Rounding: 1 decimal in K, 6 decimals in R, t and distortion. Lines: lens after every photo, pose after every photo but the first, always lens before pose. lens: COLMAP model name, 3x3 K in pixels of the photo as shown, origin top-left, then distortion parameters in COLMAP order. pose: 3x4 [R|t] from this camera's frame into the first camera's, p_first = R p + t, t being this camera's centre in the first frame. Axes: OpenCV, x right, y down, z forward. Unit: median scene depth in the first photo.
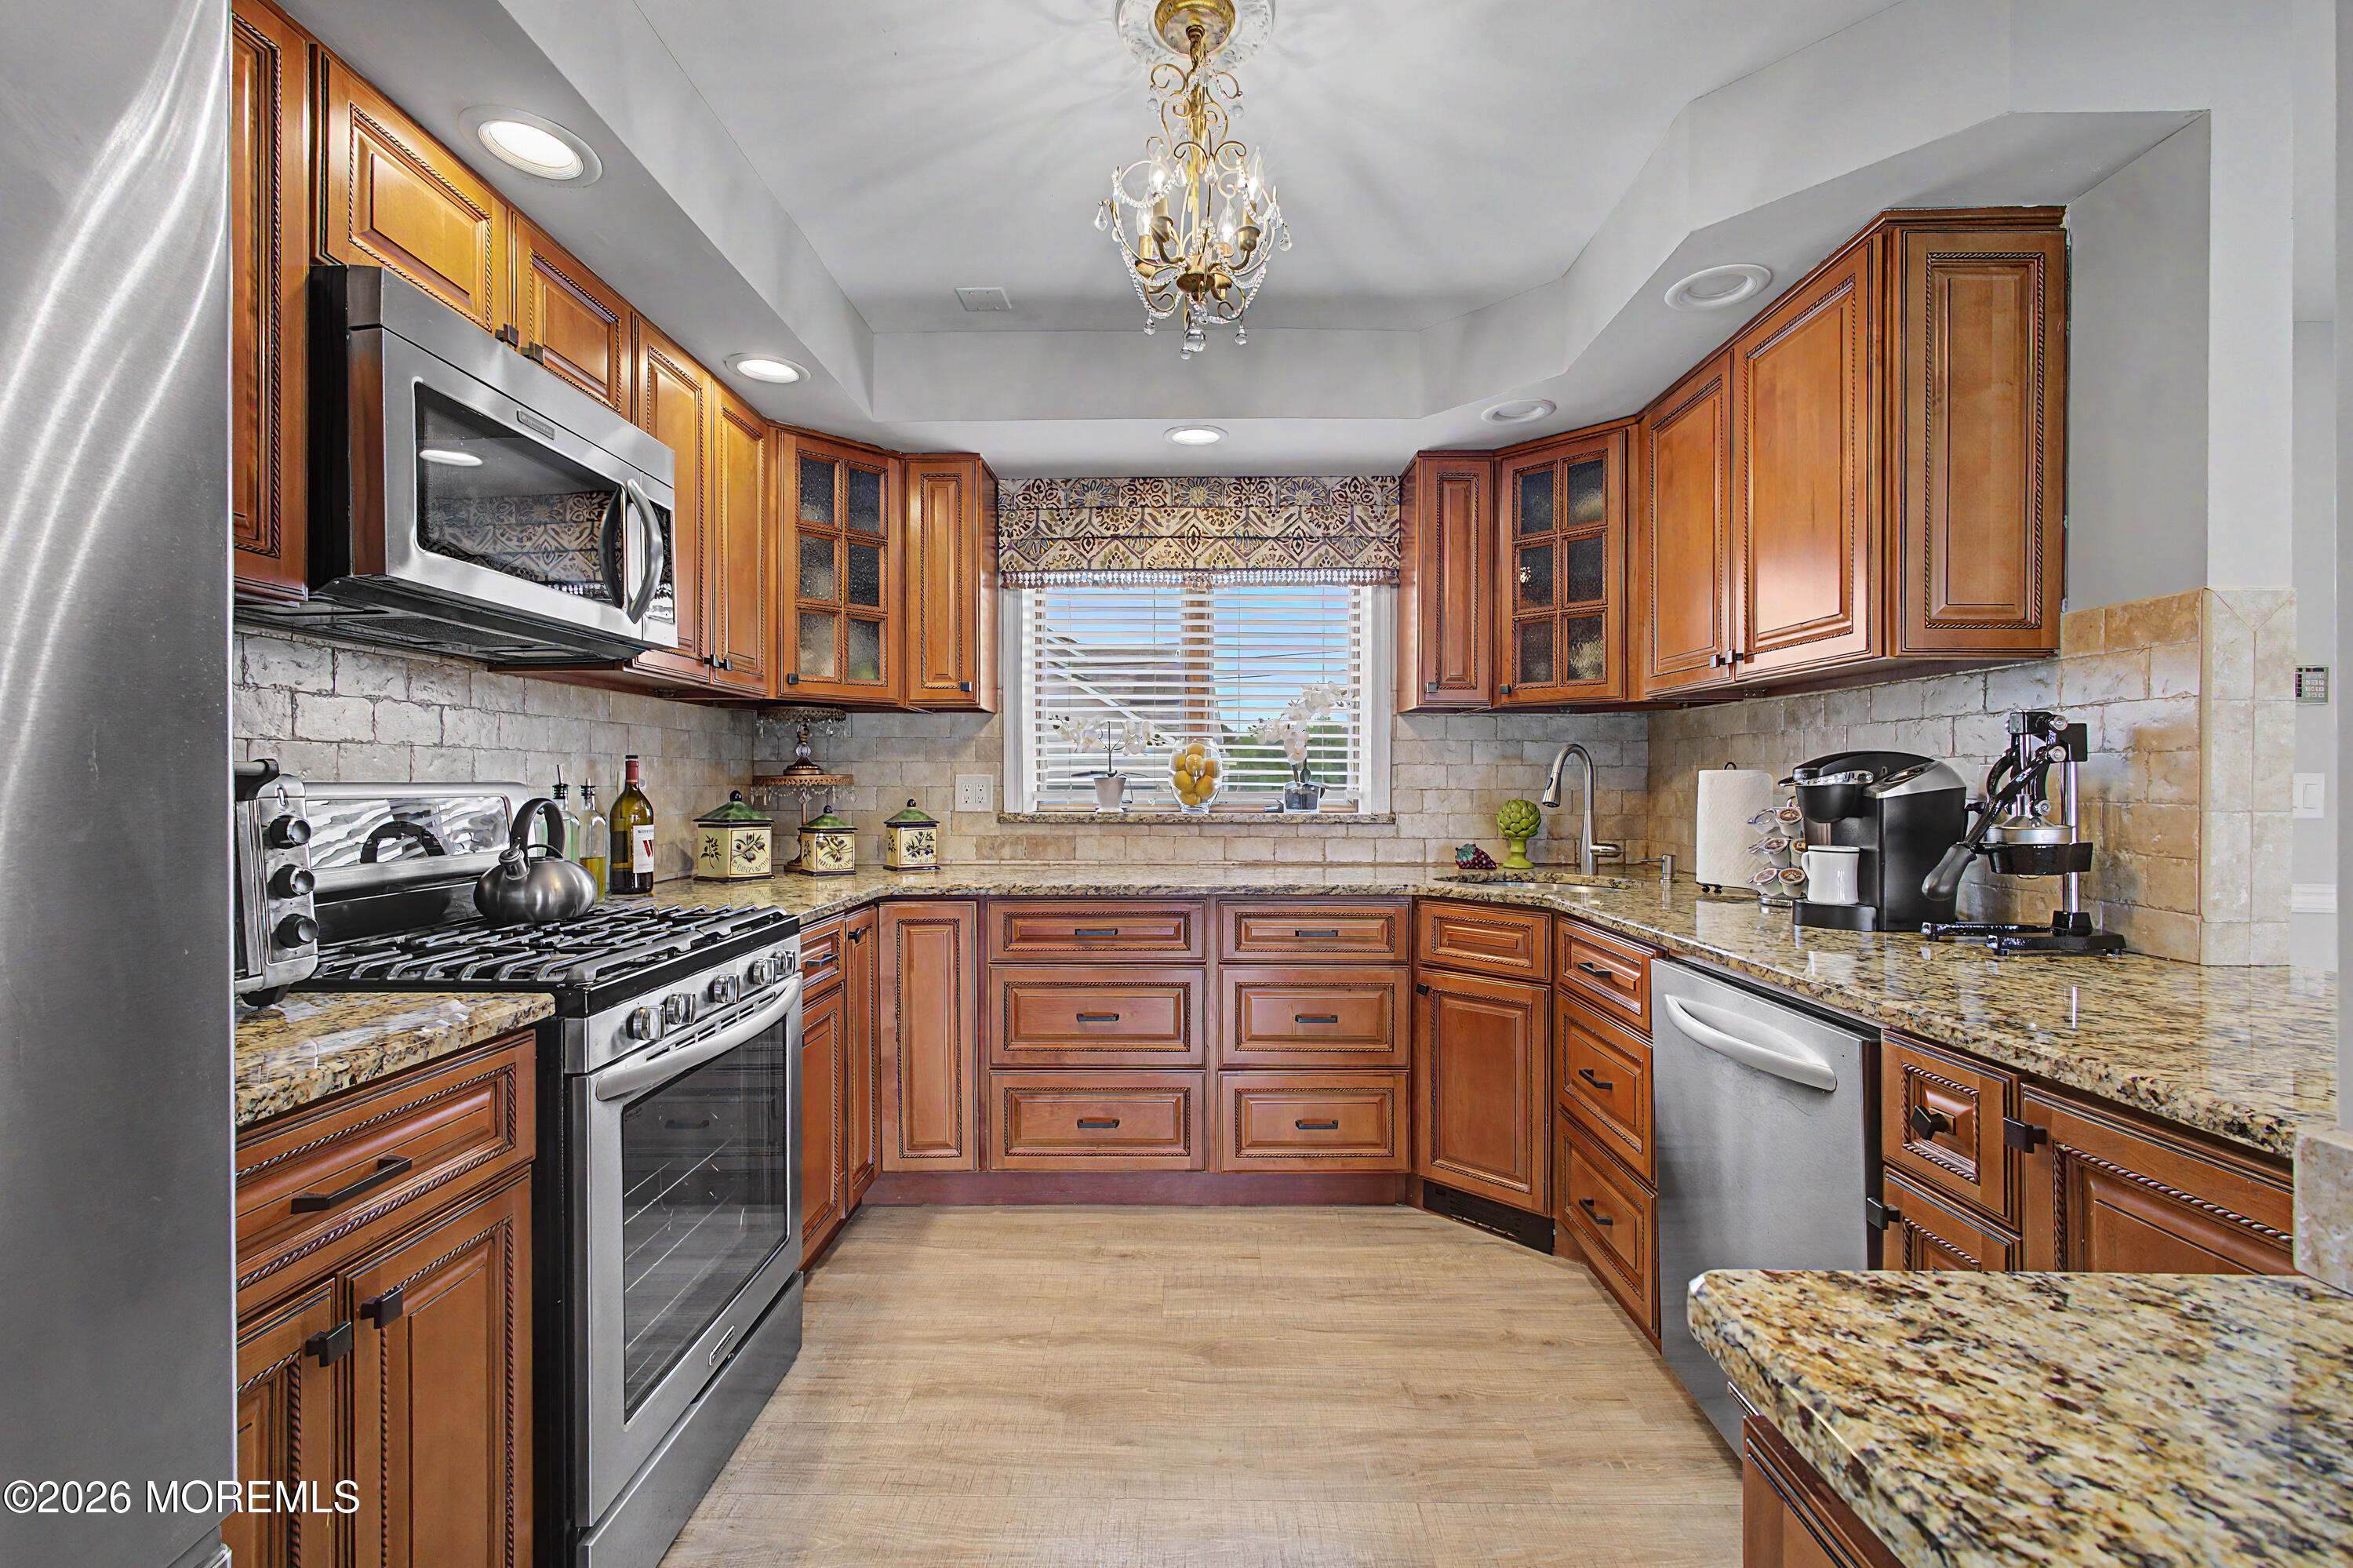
lens RADIAL K [[1012.3, 0, 1179.1], [0, 1012.3, 785.8], [0, 0, 1]] dist [-0.001753, 0.000056]
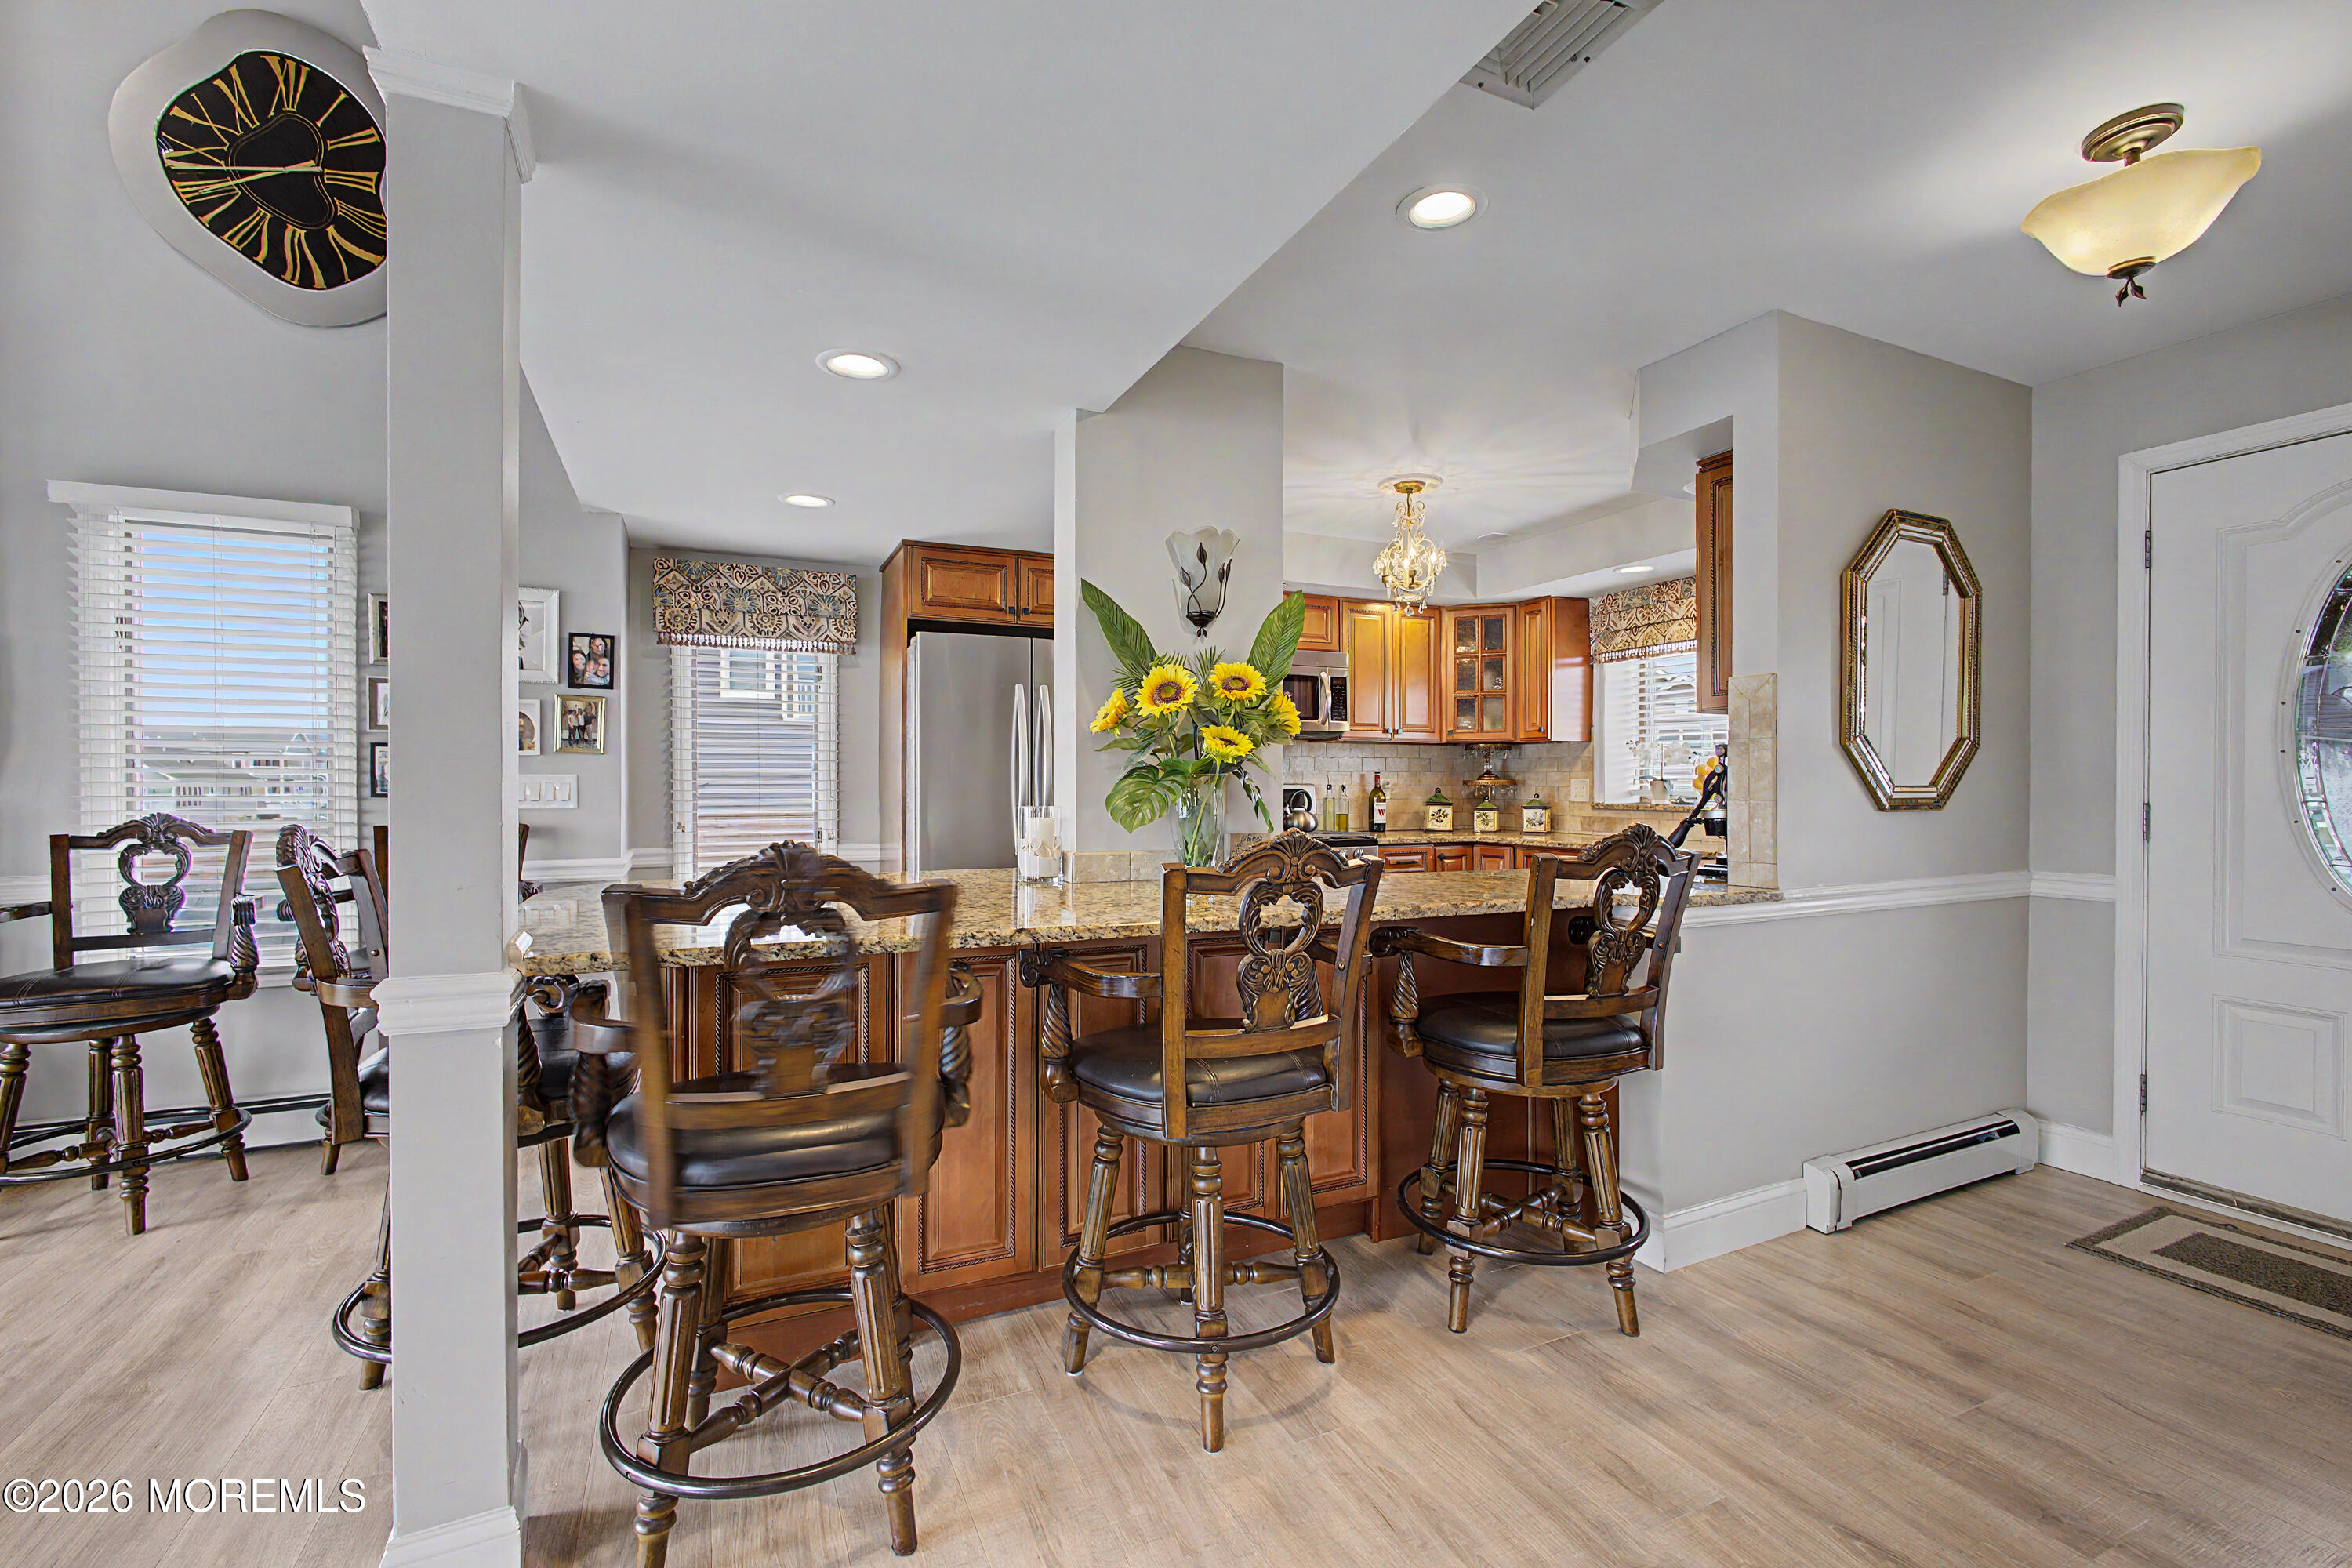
lens RADIAL K [[1011.8, 0, 1178.6], [0, 1011.8, 785.8], [0, 0, 1]] dist [-0.001753, 0.000056]
pose [[0.441899, 0.001831, -0.897063, 1.003303], [-0.002554, 0.999996, 0.000782, 0.000070], [0.897061, 0.001945, 0.441902, -0.320227]]
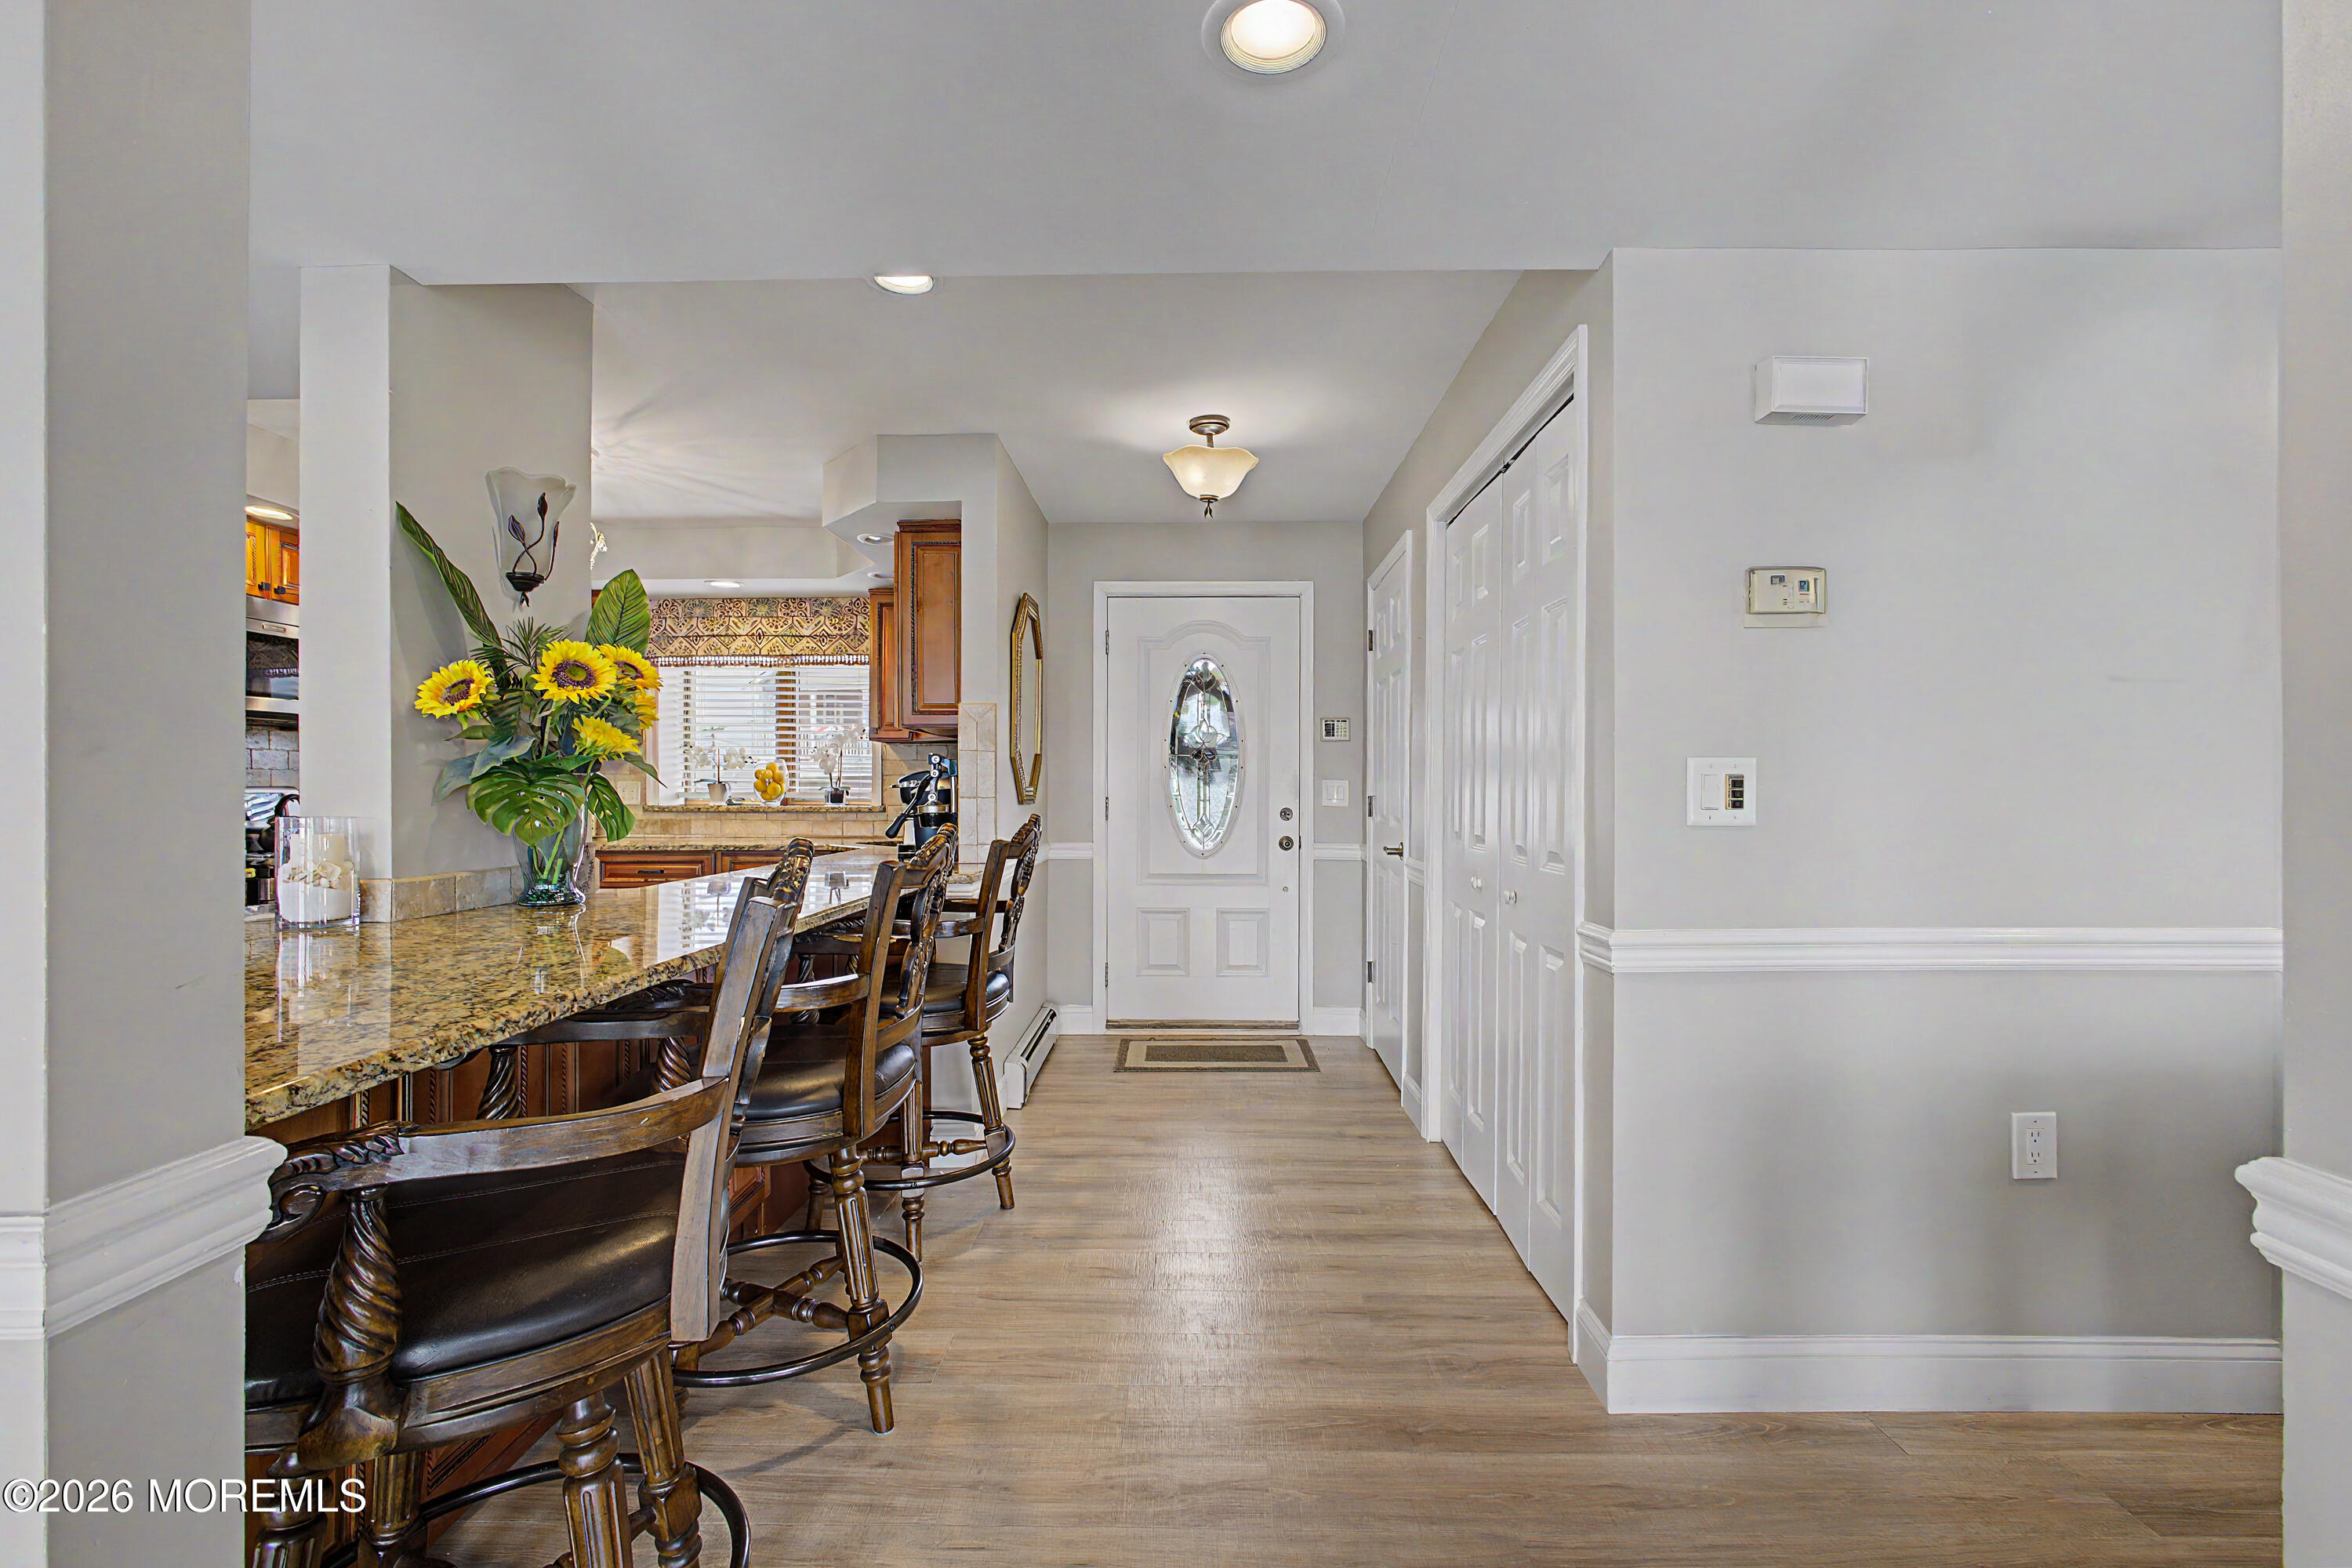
lens RADIAL K [[1011.8, 0, 1178.6], [0, 1011.8, 785.8], [0, 0, 1]] dist [-0.001753, 0.000056]
pose [[0.999991, -0.001991, -0.003637, 0.693012], [0.001977, 0.999990, -0.003982, 0.003314], [0.003645, 0.003975, 0.999985, -0.621209]]
